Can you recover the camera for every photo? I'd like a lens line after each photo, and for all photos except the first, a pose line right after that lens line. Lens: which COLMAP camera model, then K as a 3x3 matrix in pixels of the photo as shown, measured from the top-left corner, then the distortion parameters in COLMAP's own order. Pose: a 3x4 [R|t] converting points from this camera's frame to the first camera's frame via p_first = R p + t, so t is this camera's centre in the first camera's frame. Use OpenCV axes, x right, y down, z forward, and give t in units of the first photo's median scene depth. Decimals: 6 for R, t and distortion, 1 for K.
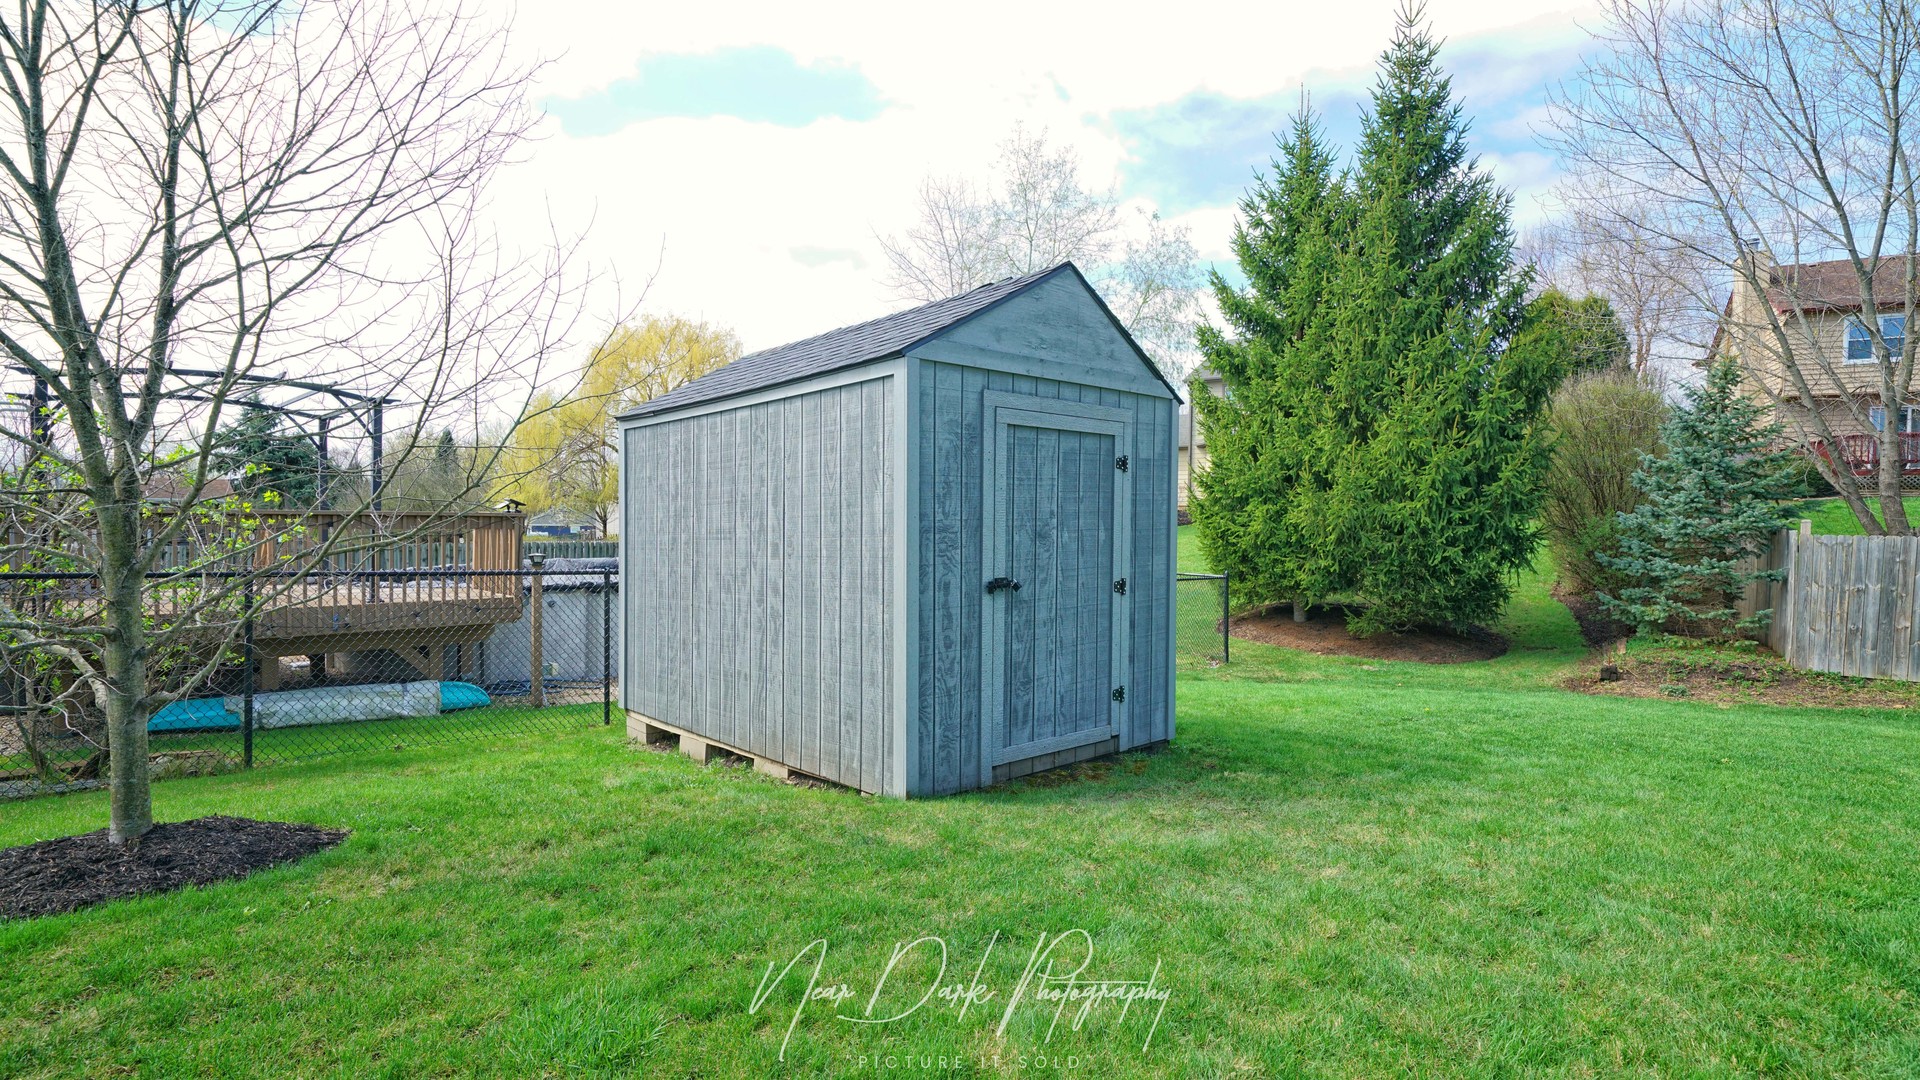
lens RADIAL K [[944.2, 0, 960.7], [0, 944.2, 542.9], [0, 0, 1]] dist [0.003033, 0.000200]
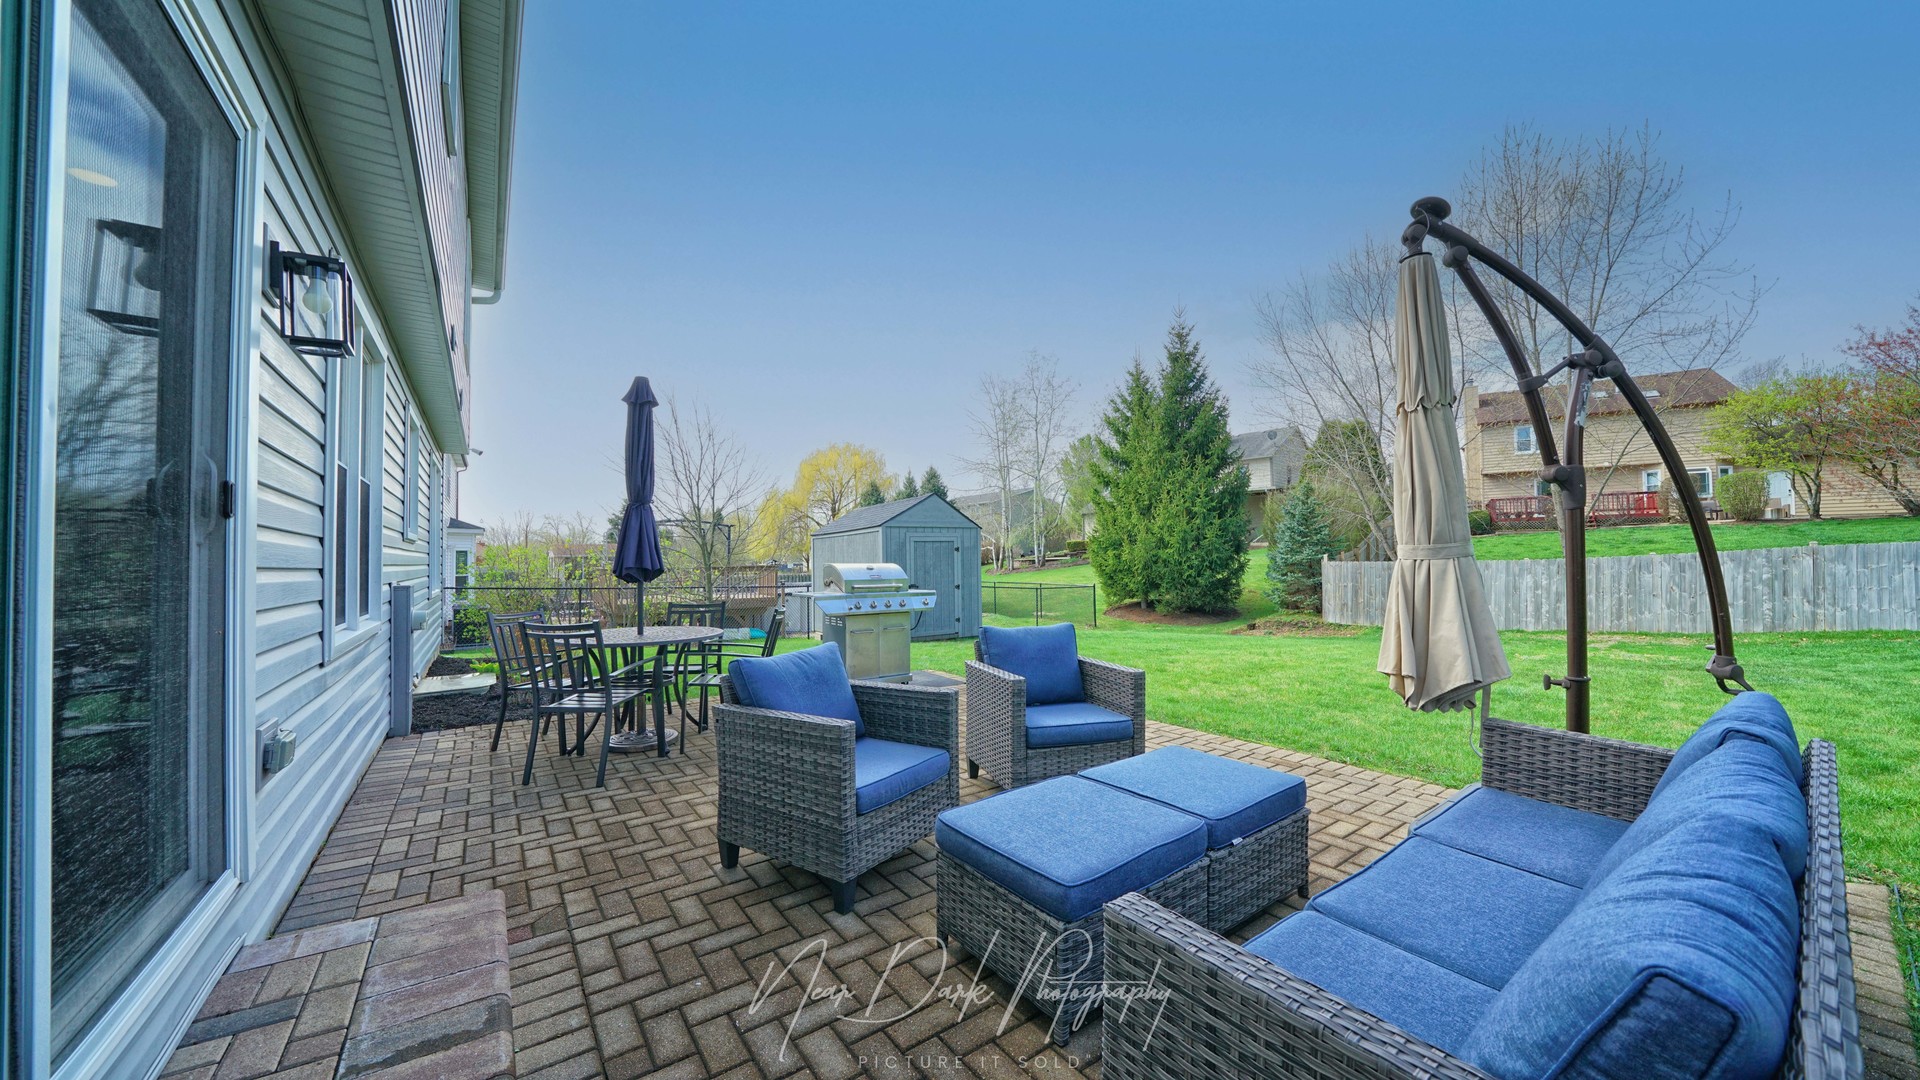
lens RADIAL K [[660.1, 0, 964.6], [0, 660.1, 539.9], [0, 0, 1]] dist [-0.018370, 0.000078]
pose [[0.991475, -0.026053, -0.127666, 0.210251], [0.020199, 0.998694, -0.046939, -0.003580], [0.128722, 0.043960, 0.990706, -0.544568]]
